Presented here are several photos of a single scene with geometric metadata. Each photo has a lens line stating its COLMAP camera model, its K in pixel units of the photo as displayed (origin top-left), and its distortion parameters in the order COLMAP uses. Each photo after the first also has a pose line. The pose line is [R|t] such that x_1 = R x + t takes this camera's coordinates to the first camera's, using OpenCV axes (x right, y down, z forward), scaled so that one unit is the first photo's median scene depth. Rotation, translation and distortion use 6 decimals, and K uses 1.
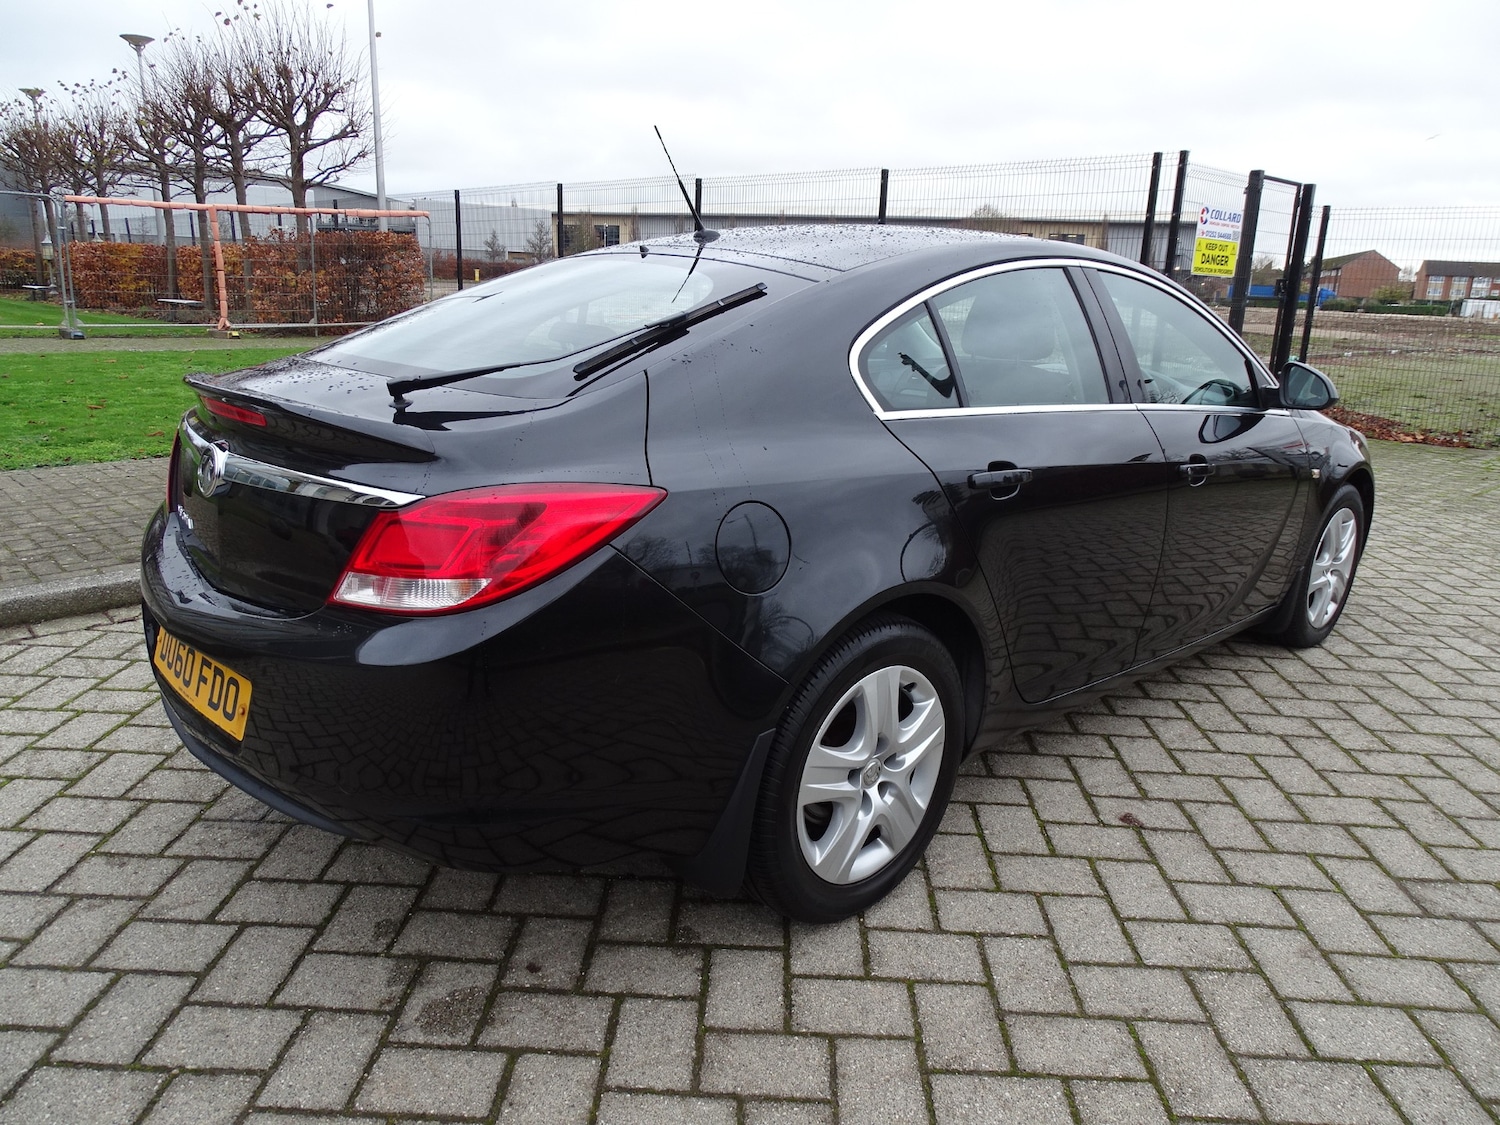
lens RADIAL K [[1068.8, 0, 756.3], [0, 1068.8, 565.9], [0, 0, 1]] dist [0.000308, -0.001529]
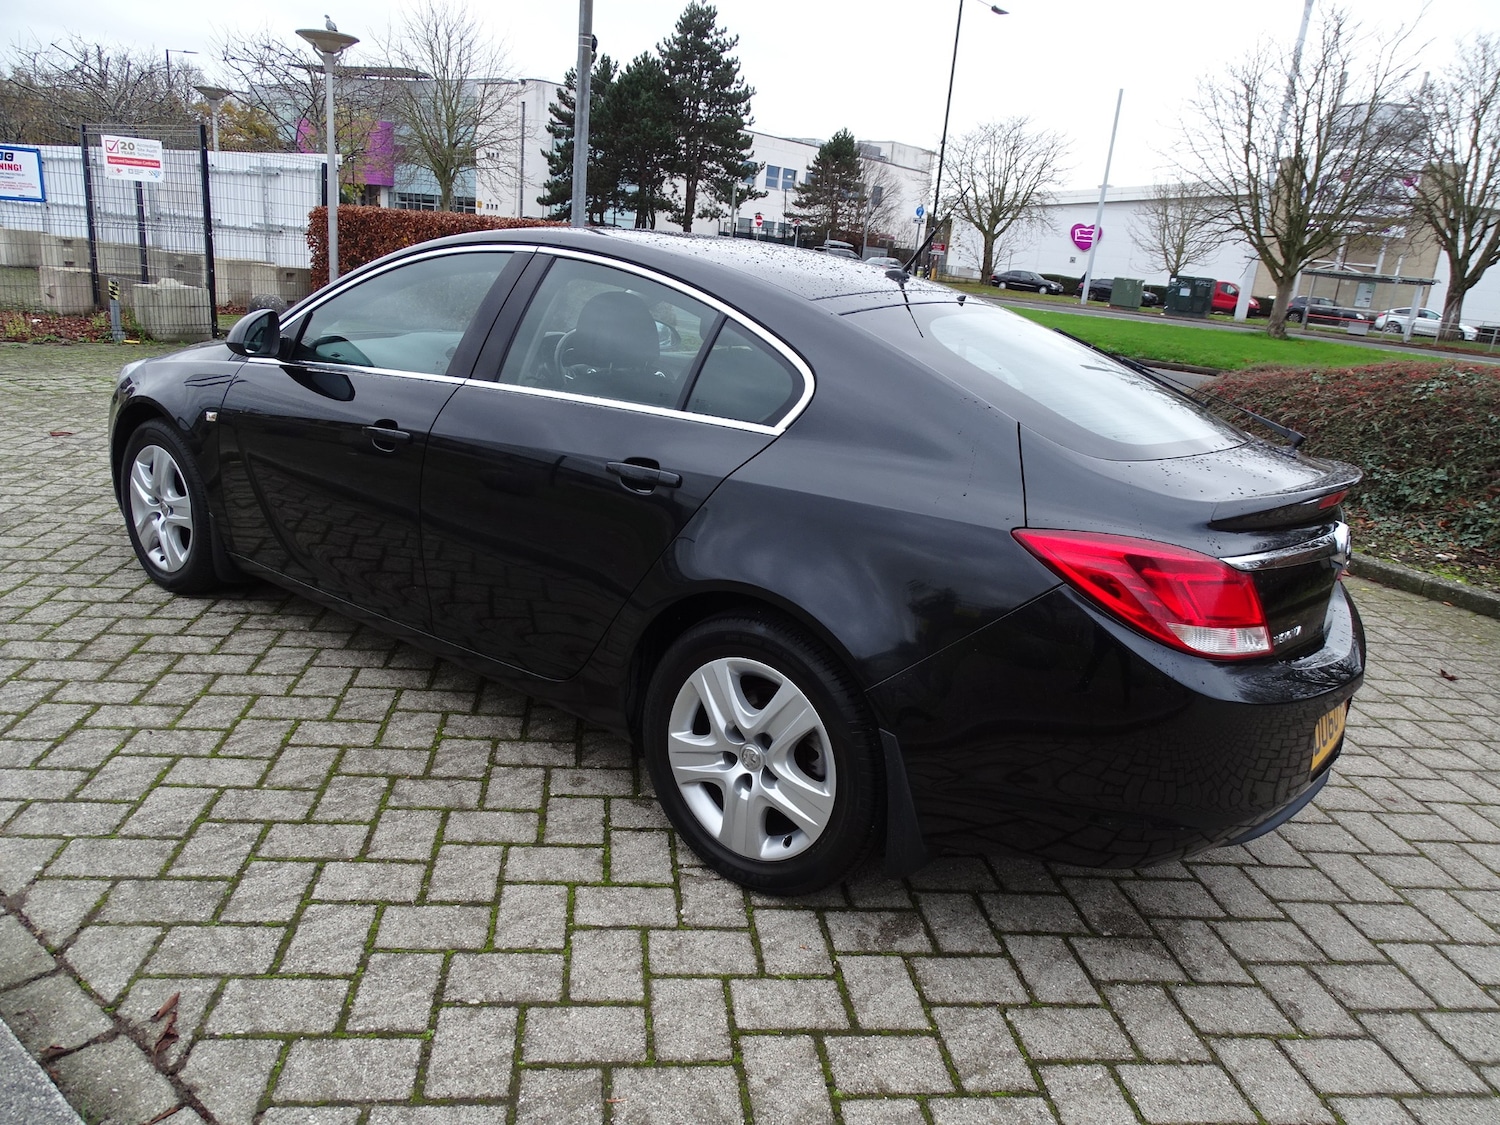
lens RADIAL K [[1086.3, 0, 751.6], [0, 1086.3, 564.3], [0, 0, 1]] dist [-0.001300, 0.001006]
pose [[-0.154888, -0.332106, 0.930438, -1.180506], [0.171820, 0.918395, 0.356410, -0.472125], [-0.972876, 0.215071, -0.085186, 1.339731]]
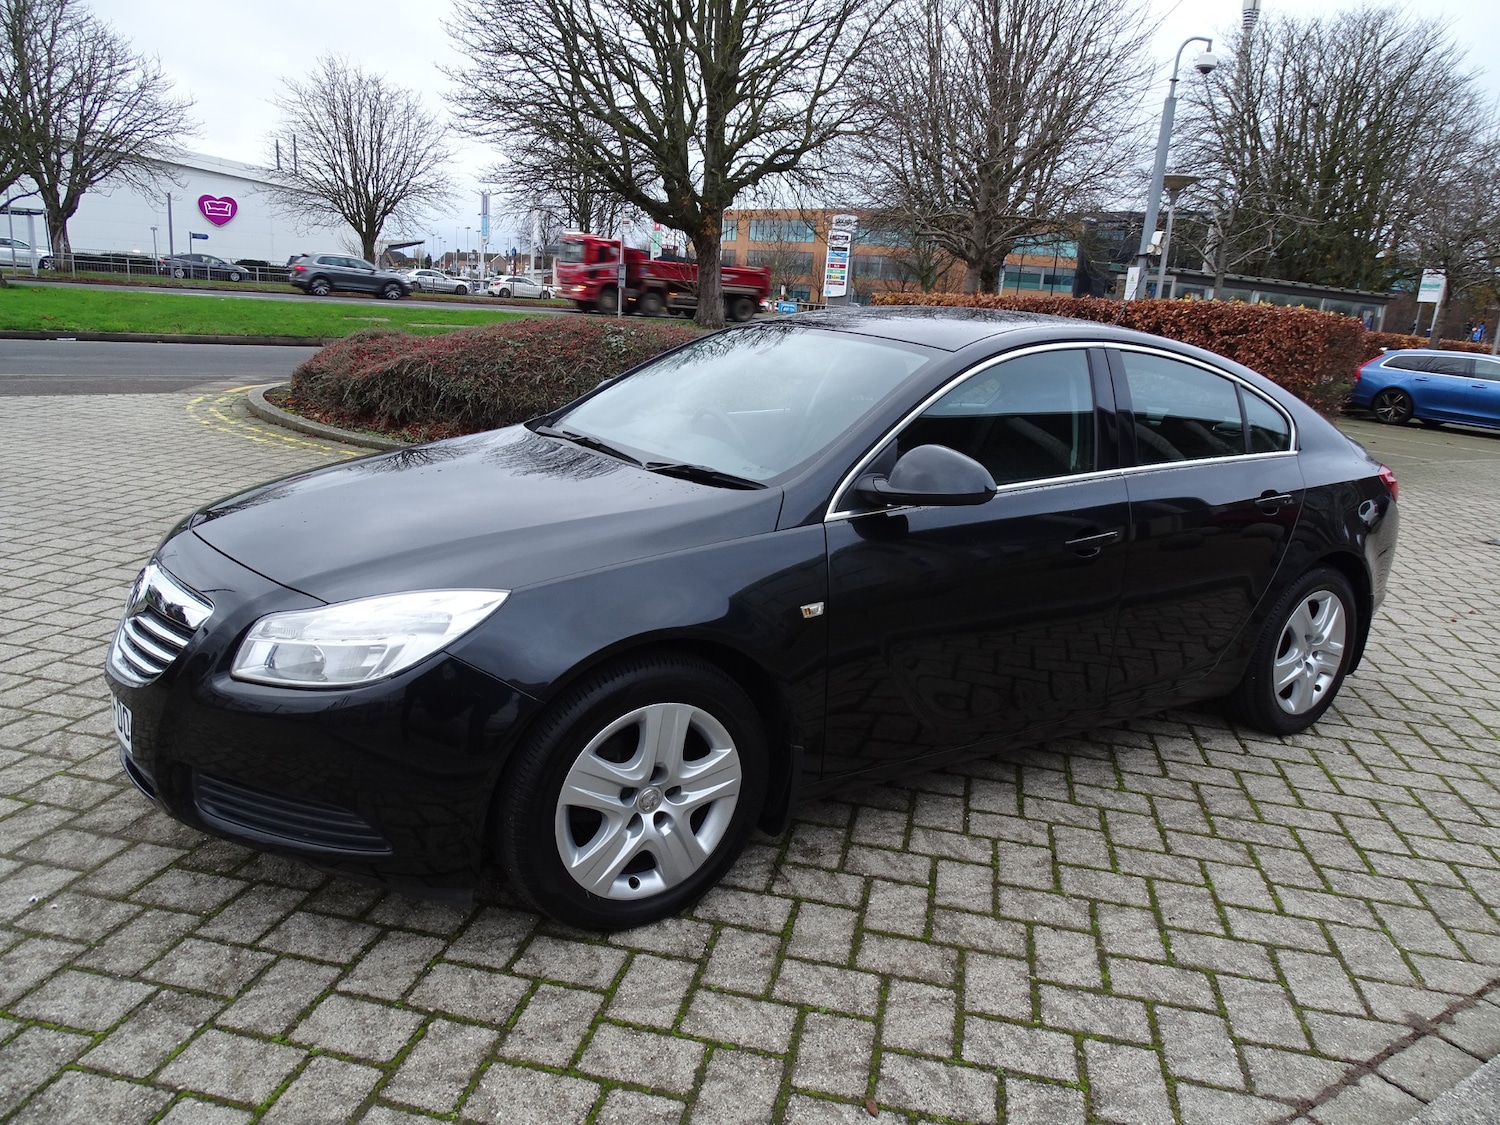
lens RADIAL K [[1088.4, 0, 752.7], [0, 1088.4, 563.1], [0, 0, 1]] dist [-0.003034, 0.003543]
pose [[-0.979399, -0.151726, 0.133258, 0.213040], [-0.066922, 0.866480, 0.494706, -0.792230], [-0.190525, 0.475596, -0.858783, 2.691166]]
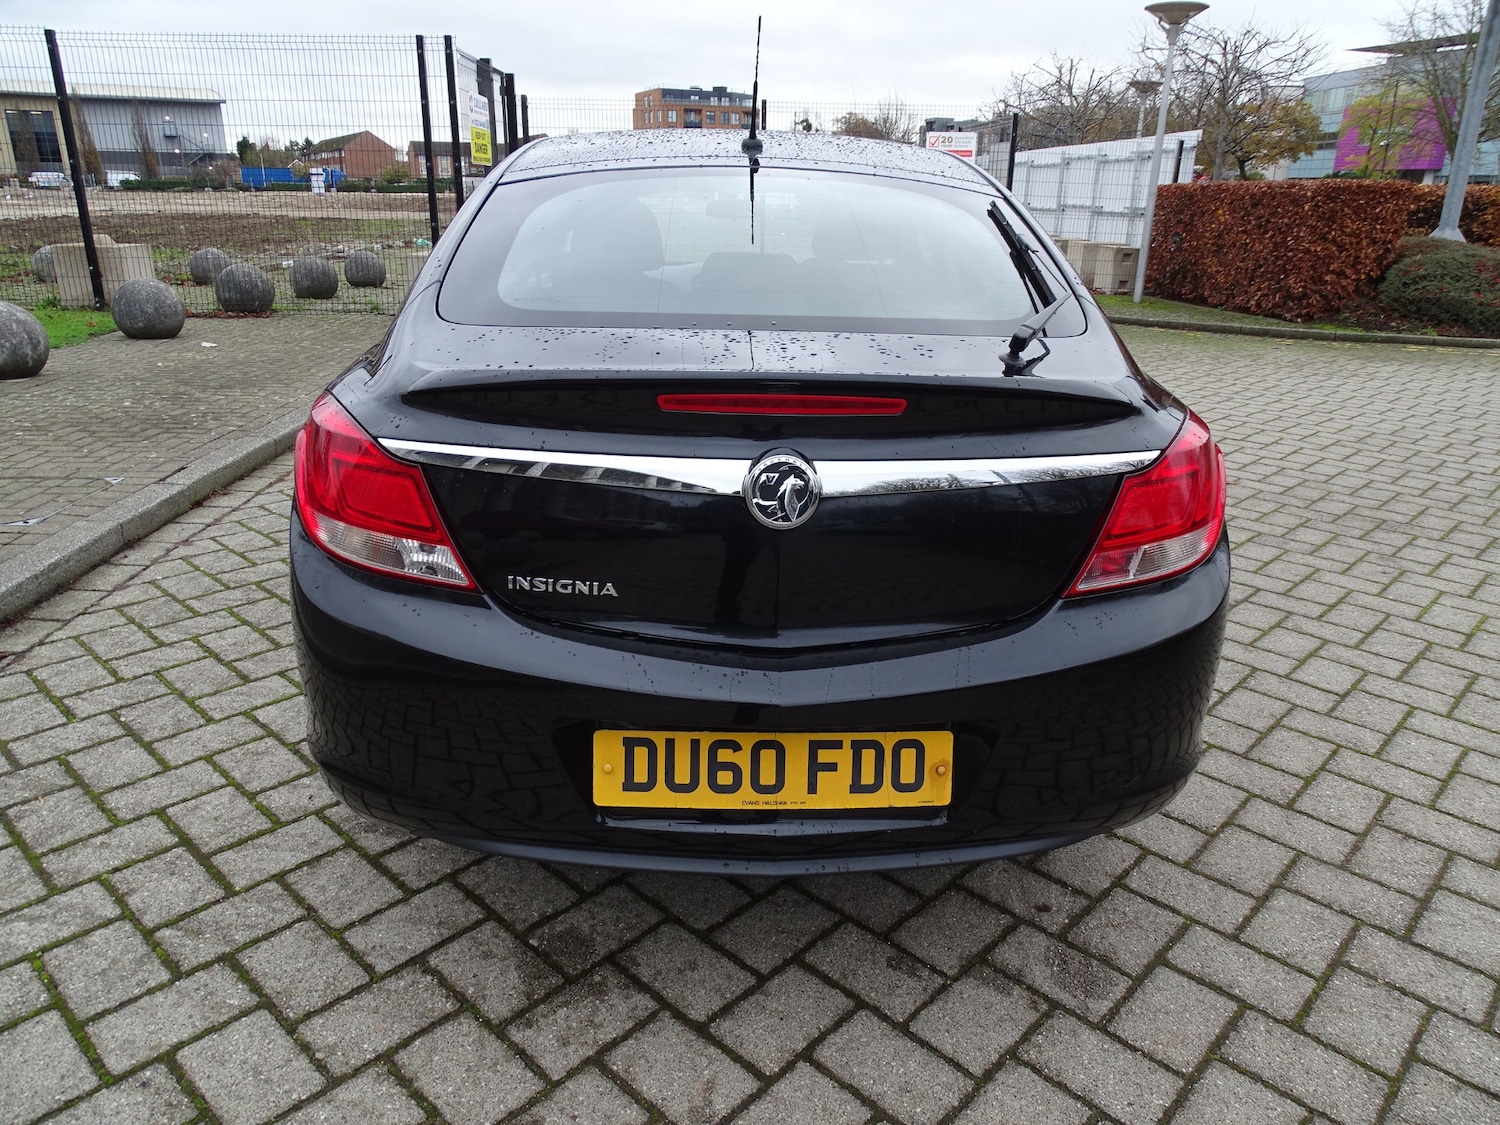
lens RADIAL K [[1084.1, 0, 746.4], [0, 1084.1, 559.0], [0, 0, 1]] dist [-0.005009, -0.000143]
pose [[0.663670, -0.271737, 0.696923, -0.802056], [0.207572, 0.961995, 0.177423, -0.139081], [-0.718649, 0.026911, 0.694852, 0.387847]]
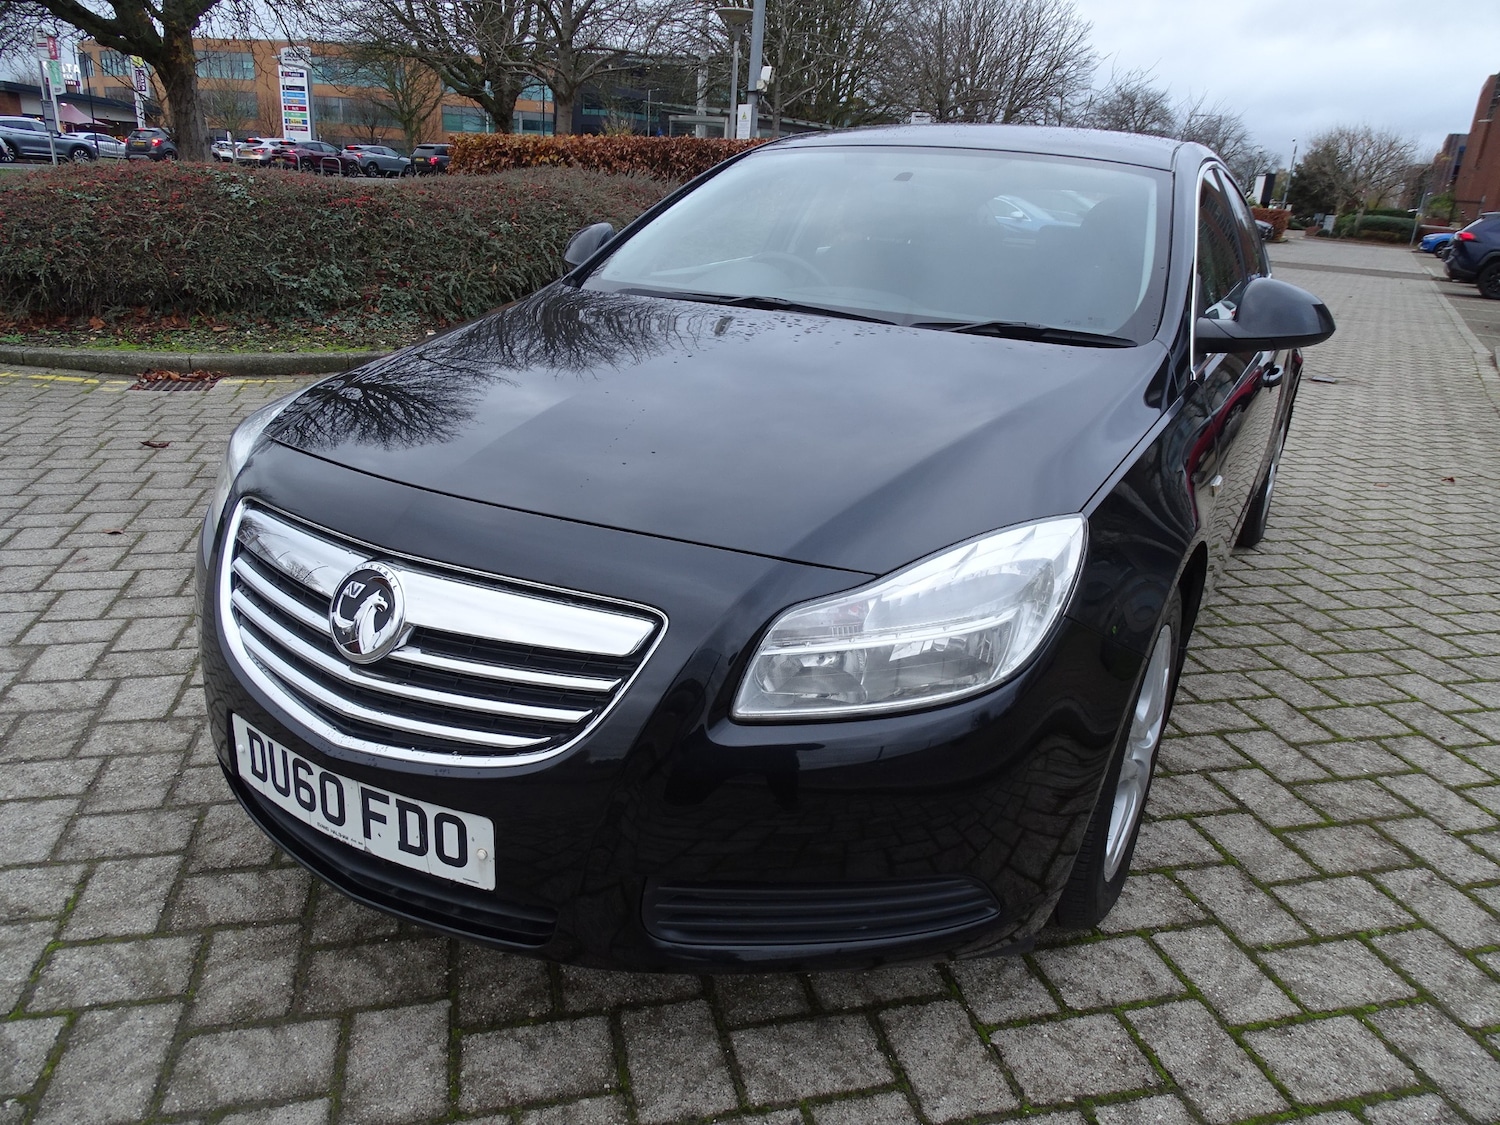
lens RADIAL K [[1088.4, 0, 752.7], [0, 1088.4, 563.1], [0, 0, 1]] dist [-0.003034, 0.003543]
pose [[-0.948122, 0.002197, -0.317900, 0.877643], [-0.180661, 0.819091, 0.544474, -0.606885], [0.261585, 0.573660, -0.776201, 2.434638]]
